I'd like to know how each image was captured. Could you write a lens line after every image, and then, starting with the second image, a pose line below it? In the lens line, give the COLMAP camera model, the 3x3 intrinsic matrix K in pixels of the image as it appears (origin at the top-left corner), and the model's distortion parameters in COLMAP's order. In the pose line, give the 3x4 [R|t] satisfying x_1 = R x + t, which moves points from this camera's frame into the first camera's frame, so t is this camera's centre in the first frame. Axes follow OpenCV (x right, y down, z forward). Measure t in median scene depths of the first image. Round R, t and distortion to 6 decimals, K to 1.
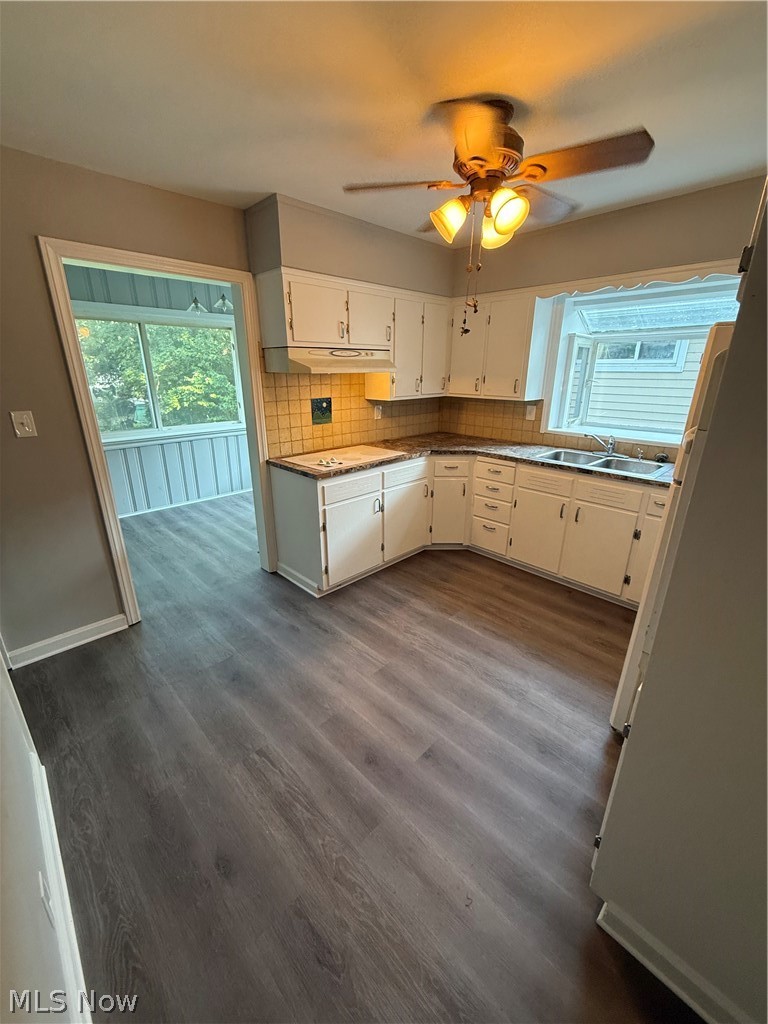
lens RADIAL K [[410.7, 0, 382.4], [0, 410.7, 508.0], [0, 0, 1]] dist [-0.000878, -0.000080]
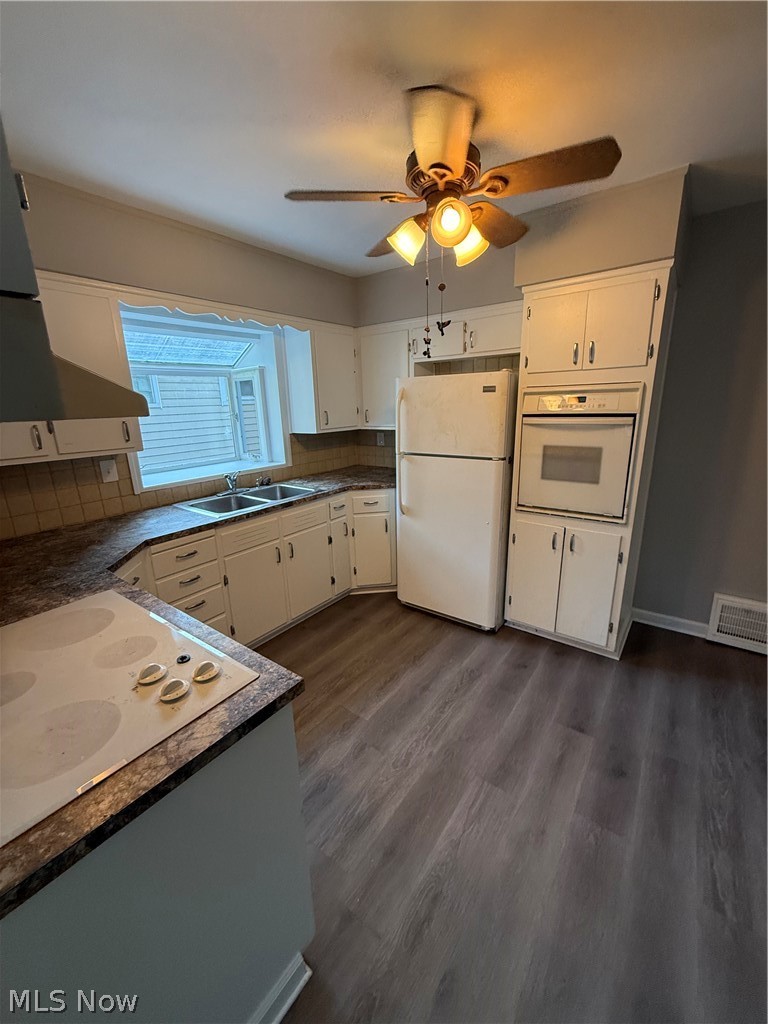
lens RADIAL K [[410.7, 0, 381.1], [0, 410.7, 507.2], [0, 0, 1]] dist [-0.000878, -0.000080]
pose [[-0.154961, -0.244899, 0.957085, -0.635598], [0.344727, 0.894489, 0.284697, -0.388159], [-0.925824, 0.374050, -0.054188, 1.165794]]
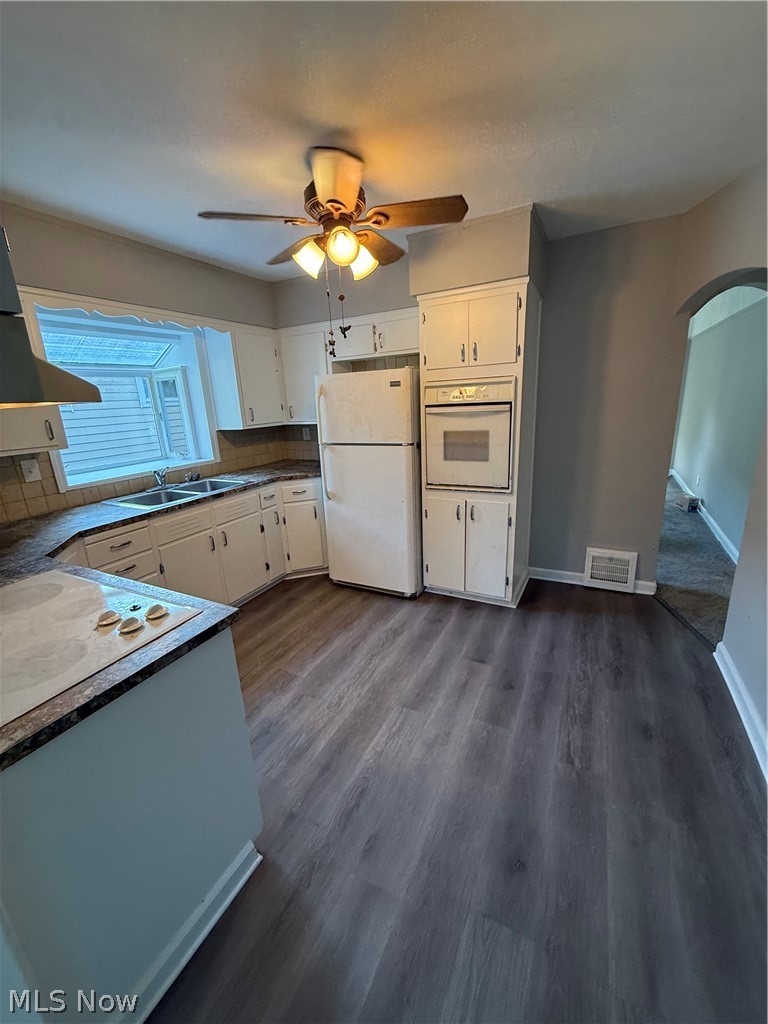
lens RADIAL K [[410.7, 0, 382.8], [0, 410.7, 507.2], [0, 0, 1]] dist [-0.000878, -0.000080]
pose [[-0.316216, -0.230998, 0.920134, -0.805503], [0.350856, 0.872659, 0.339656, -0.368538], [-0.881424, 0.430239, -0.194901, 1.164216]]
